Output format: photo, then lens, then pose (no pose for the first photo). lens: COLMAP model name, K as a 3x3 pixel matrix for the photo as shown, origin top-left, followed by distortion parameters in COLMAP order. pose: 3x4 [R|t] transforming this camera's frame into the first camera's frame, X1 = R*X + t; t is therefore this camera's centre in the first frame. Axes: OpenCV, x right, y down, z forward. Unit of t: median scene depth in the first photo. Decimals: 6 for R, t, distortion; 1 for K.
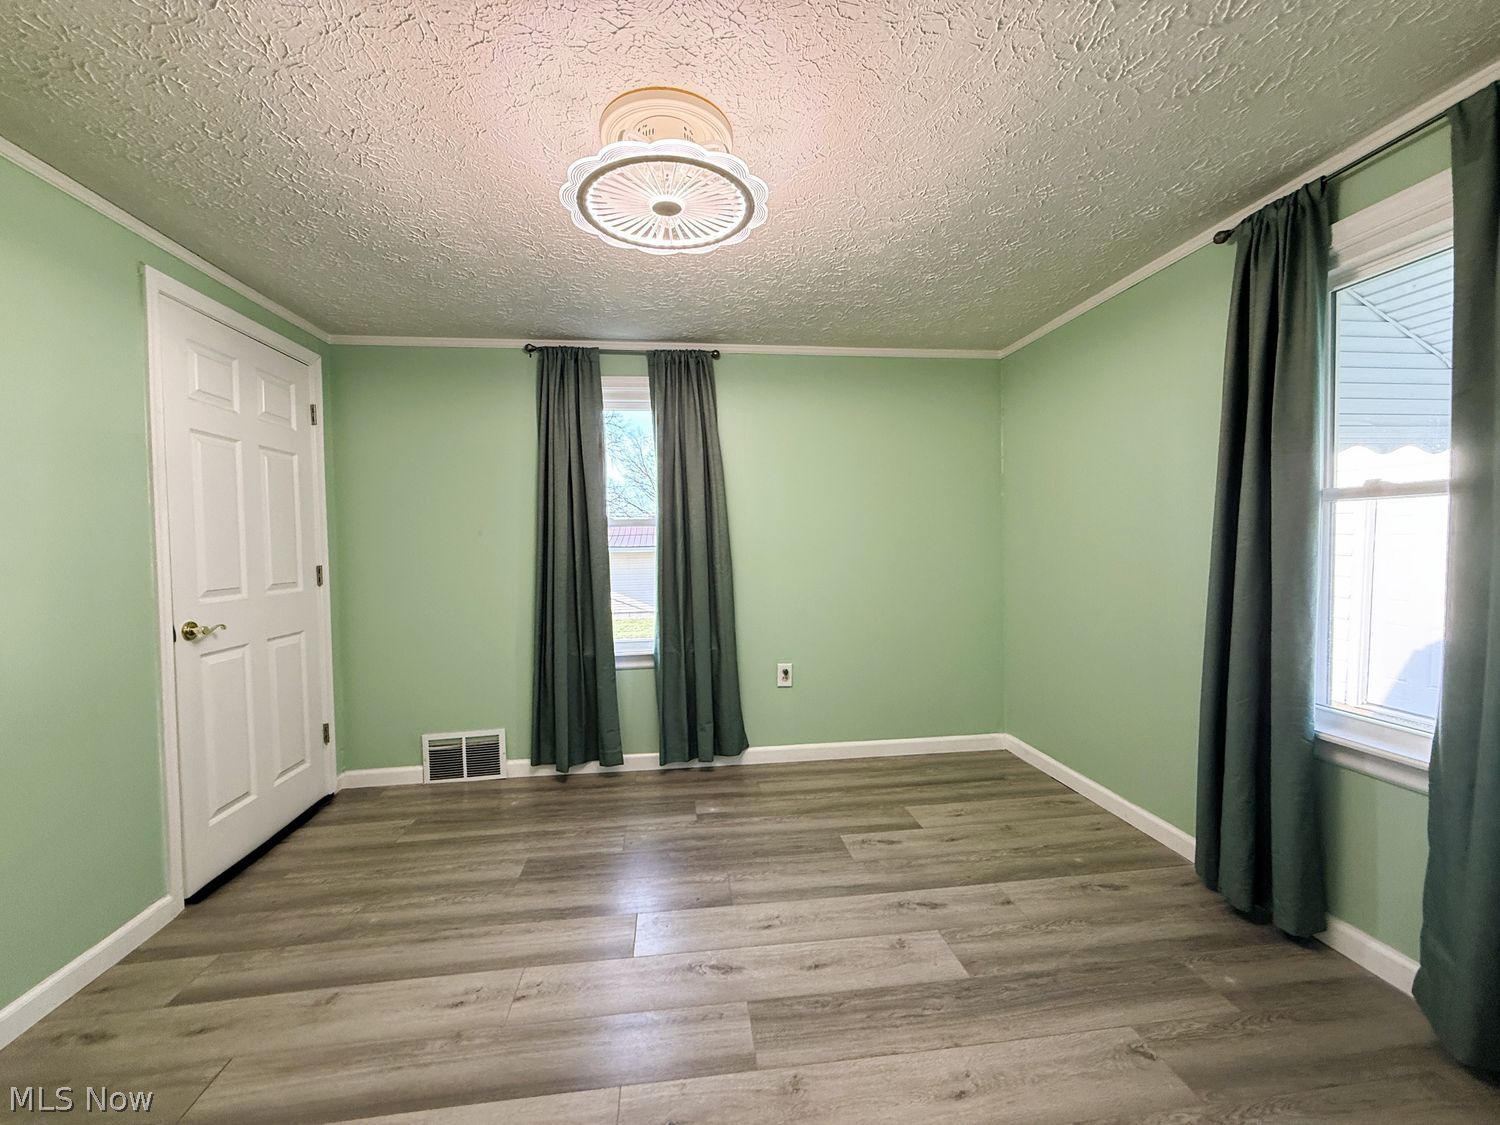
lens RADIAL K [[624.1, 0, 750.0], [0, 624.1, 562.5], [0, 0, 1]] dist [-0.012961, -0.000045]
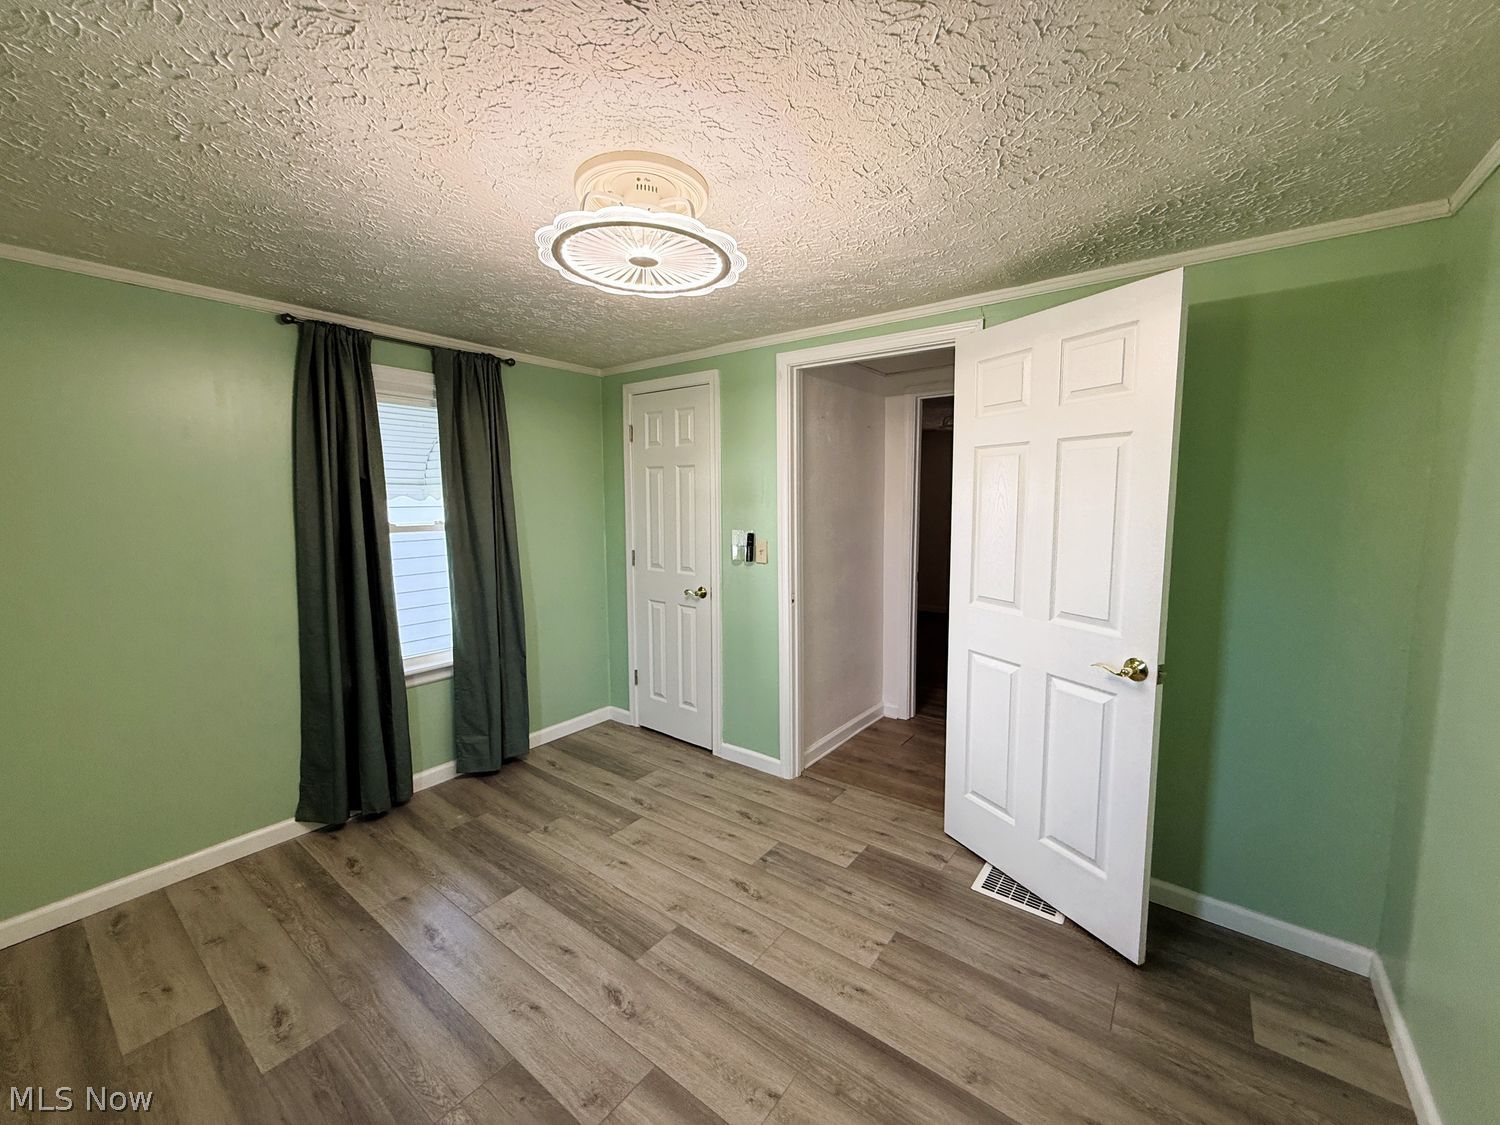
lens RADIAL K [[654.8, 0, 750.0], [0, 654.8, 562.5], [0, 0, 1]] dist [0.000497, 0.000024]
pose [[-0.745578, -0.055177, 0.664131, -0.941266], [0.029877, 0.992797, 0.116025, -0.201555], [-0.665749, 0.106347, -0.738559, 1.643462]]
